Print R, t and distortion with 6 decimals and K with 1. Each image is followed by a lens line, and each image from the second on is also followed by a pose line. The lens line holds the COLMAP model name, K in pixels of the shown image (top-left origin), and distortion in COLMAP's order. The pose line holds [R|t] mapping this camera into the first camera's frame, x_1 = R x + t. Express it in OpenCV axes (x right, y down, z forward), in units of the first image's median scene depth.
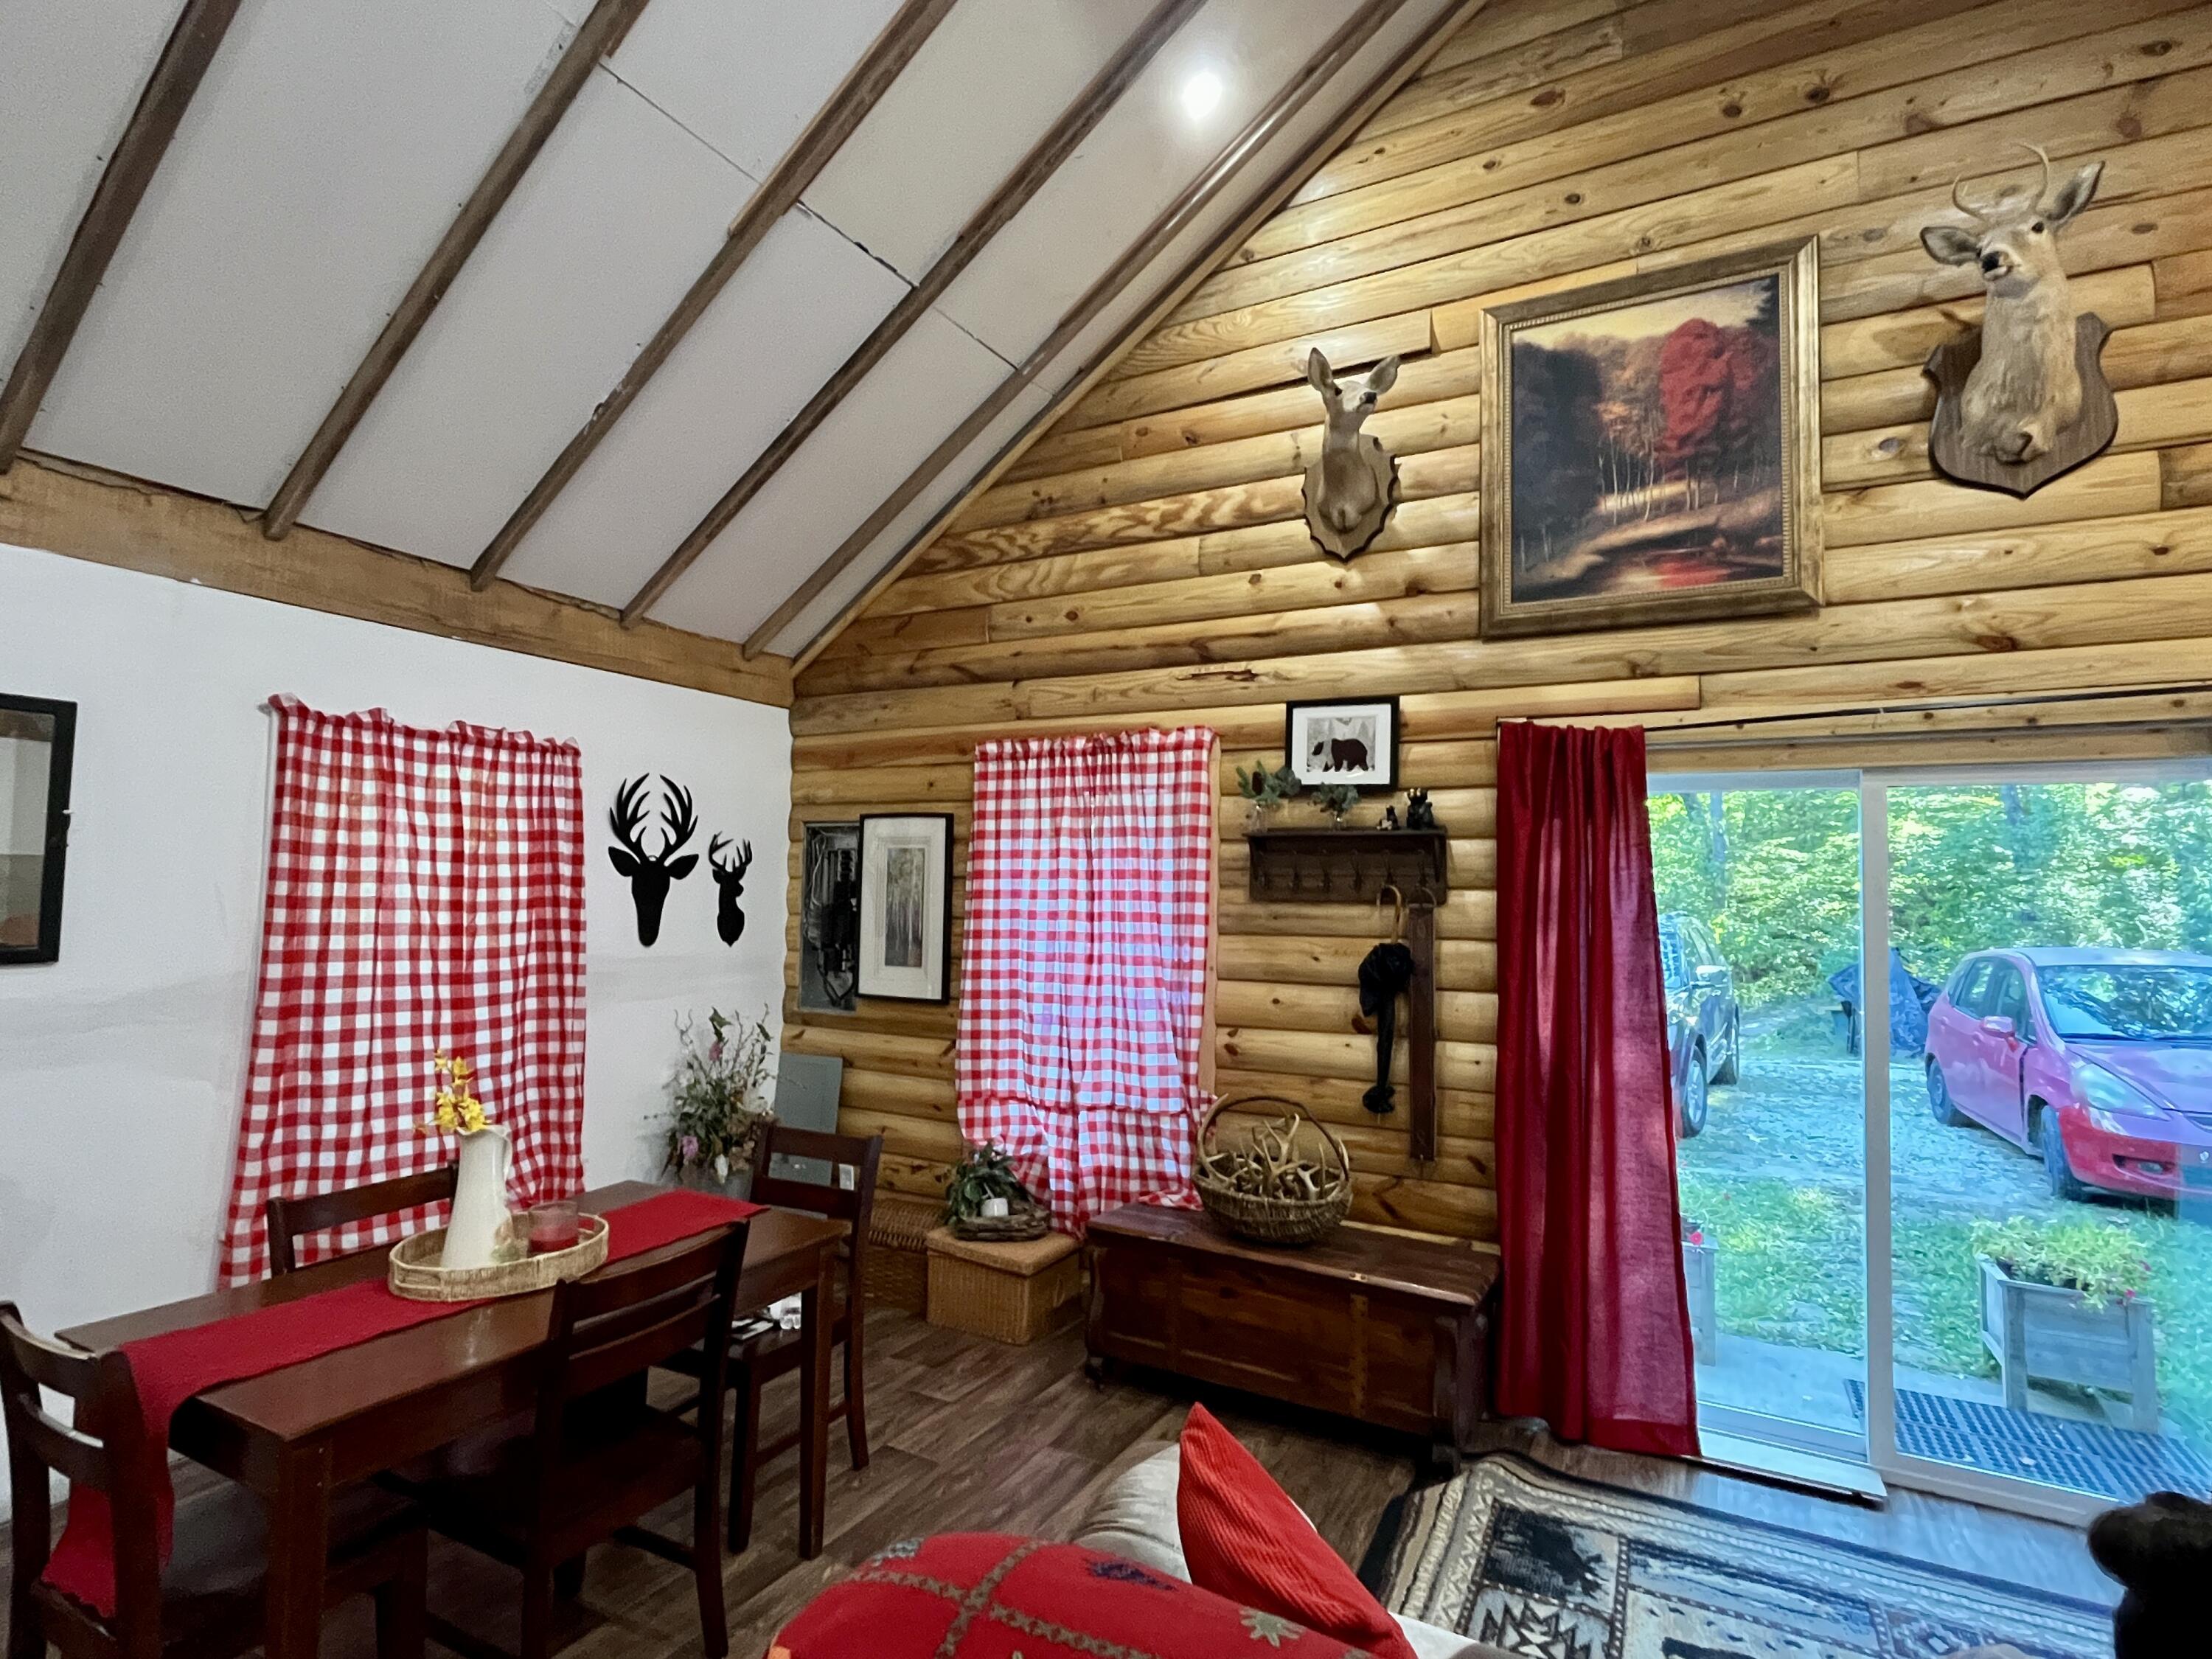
lens RADIAL K [[1111.9, 0, 1107.8], [0, 1111.9, 826.2], [0, 0, 1]] dist [0.000236, 0.000085]
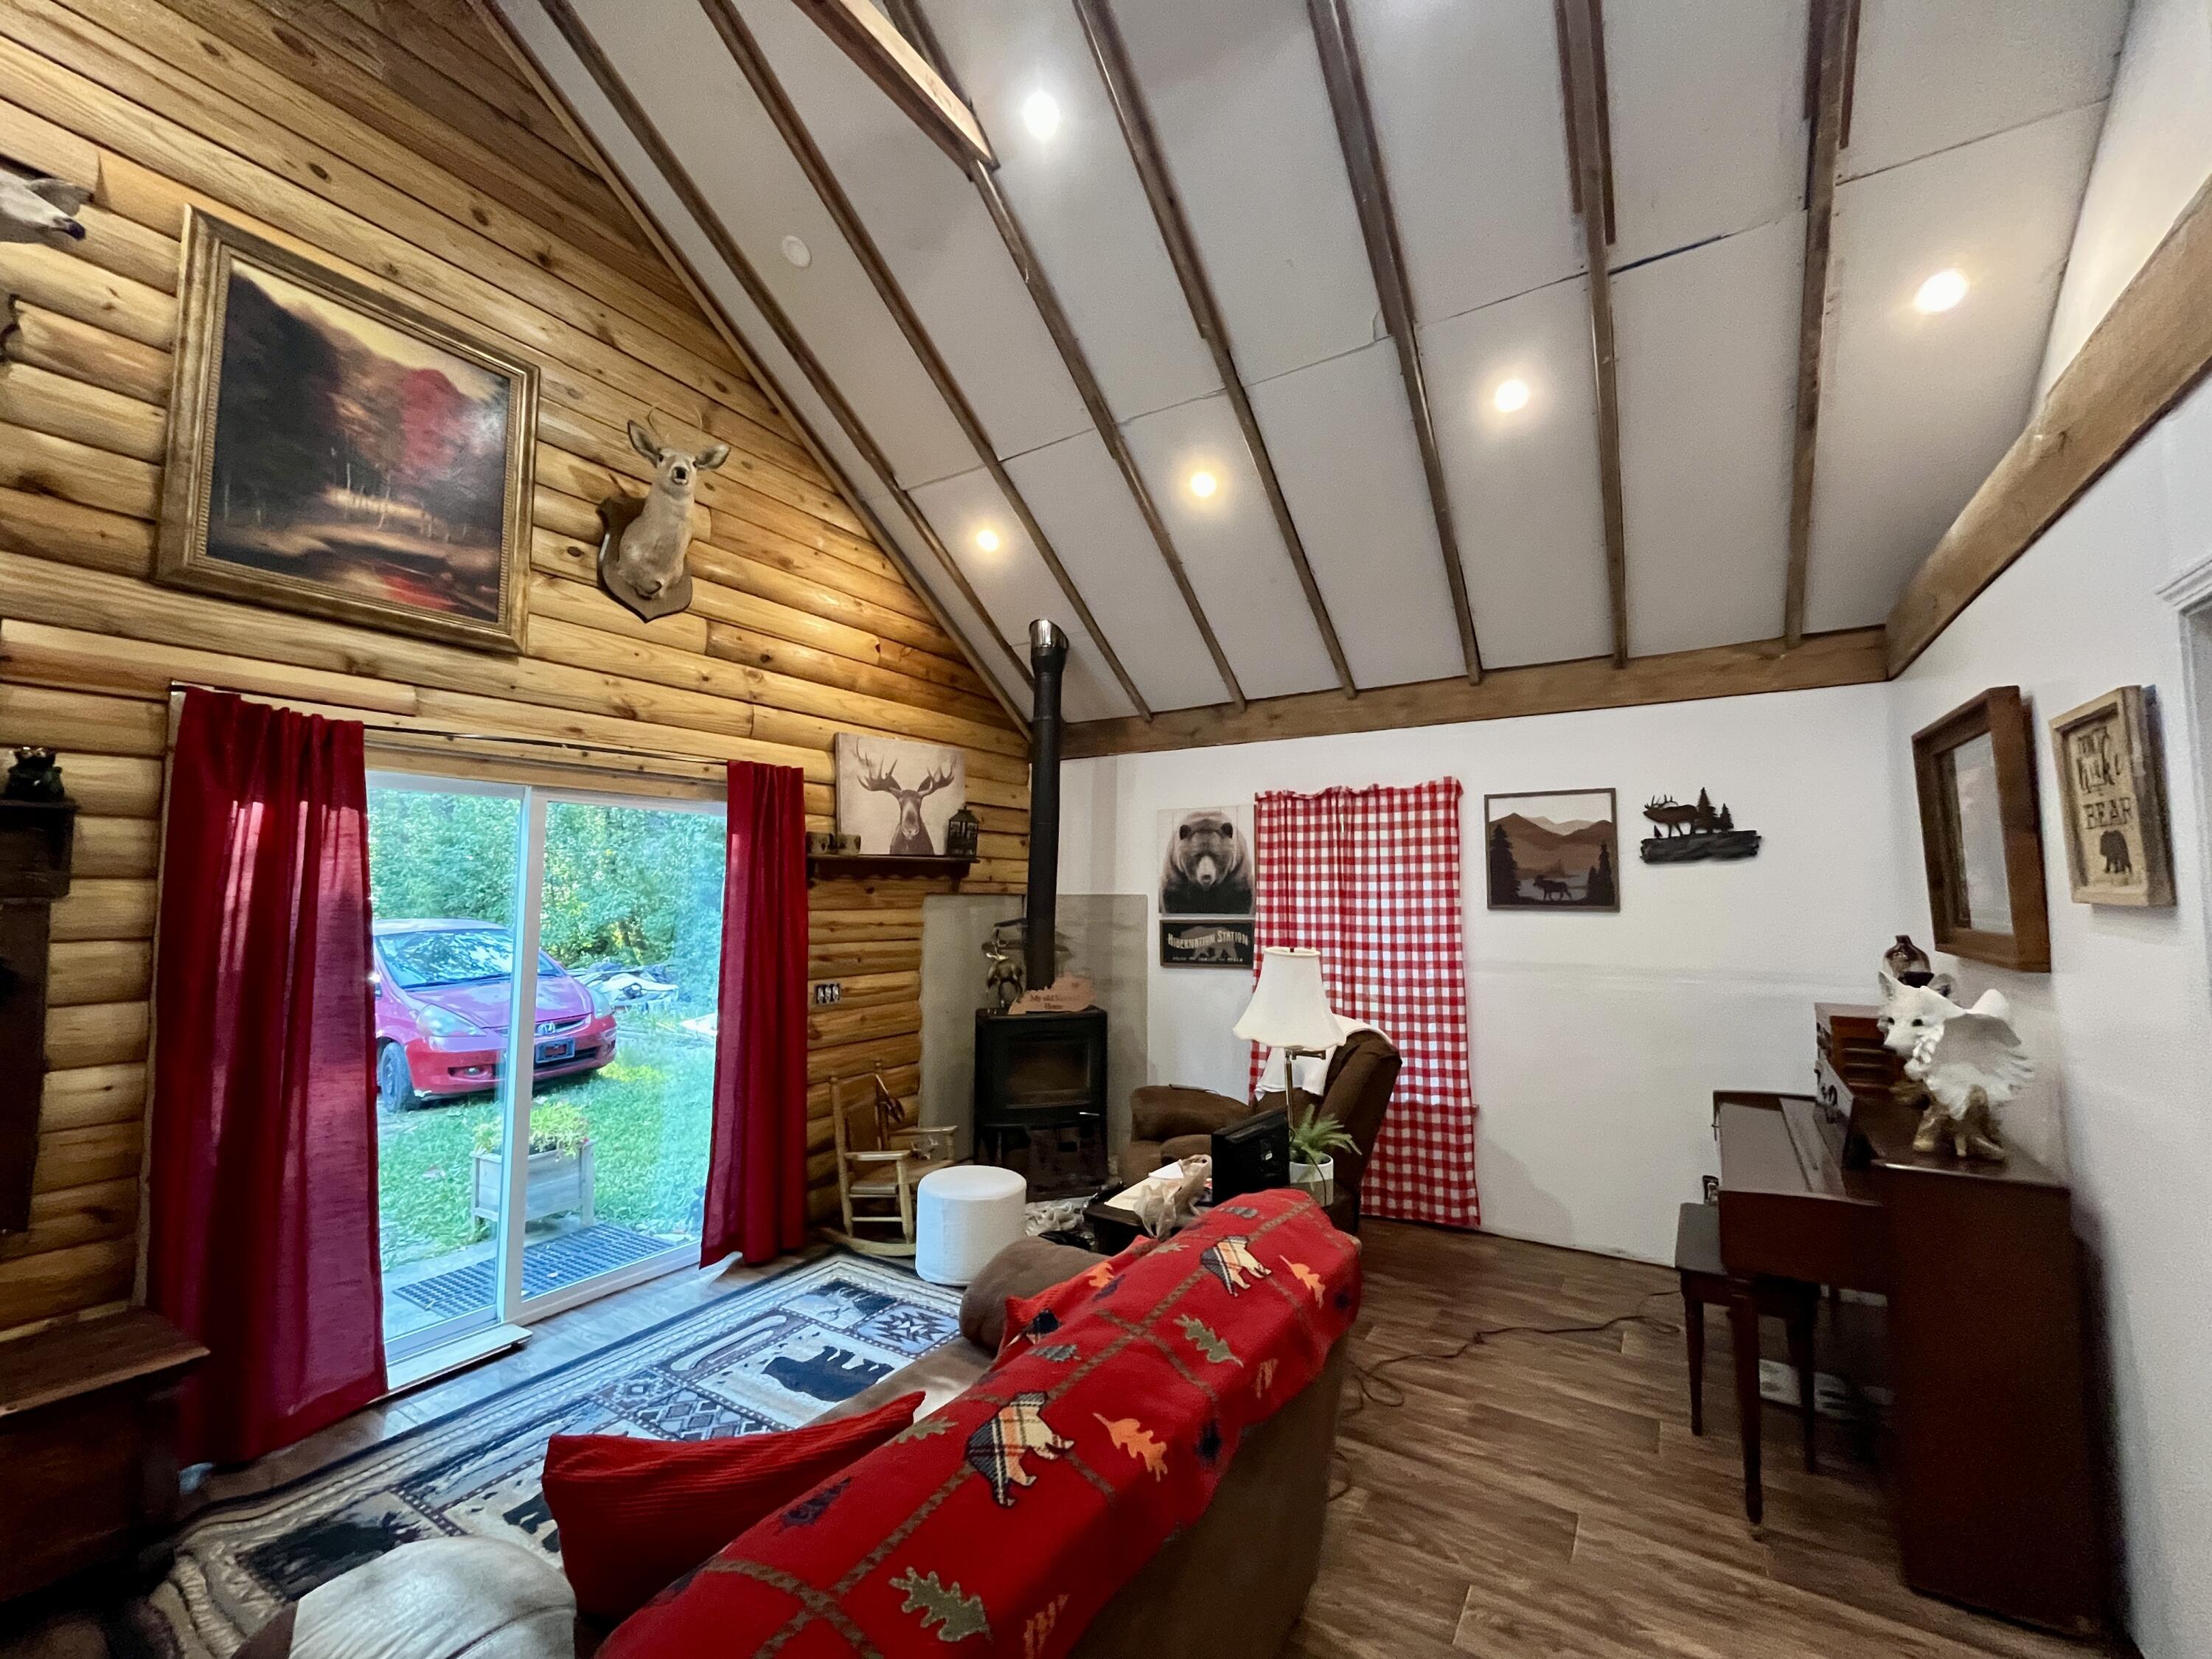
lens RADIAL K [[896.4, 0, 1106.0], [0, 896.4, 829.5], [0, 0, 1]] dist [-0.000593, -0.000159]
pose [[0.062873, 0.051271, 0.996704, -0.325001], [-0.058865, 0.997131, -0.047580, 0.009894], [-0.996284, -0.055680, 0.065710, 0.252995]]
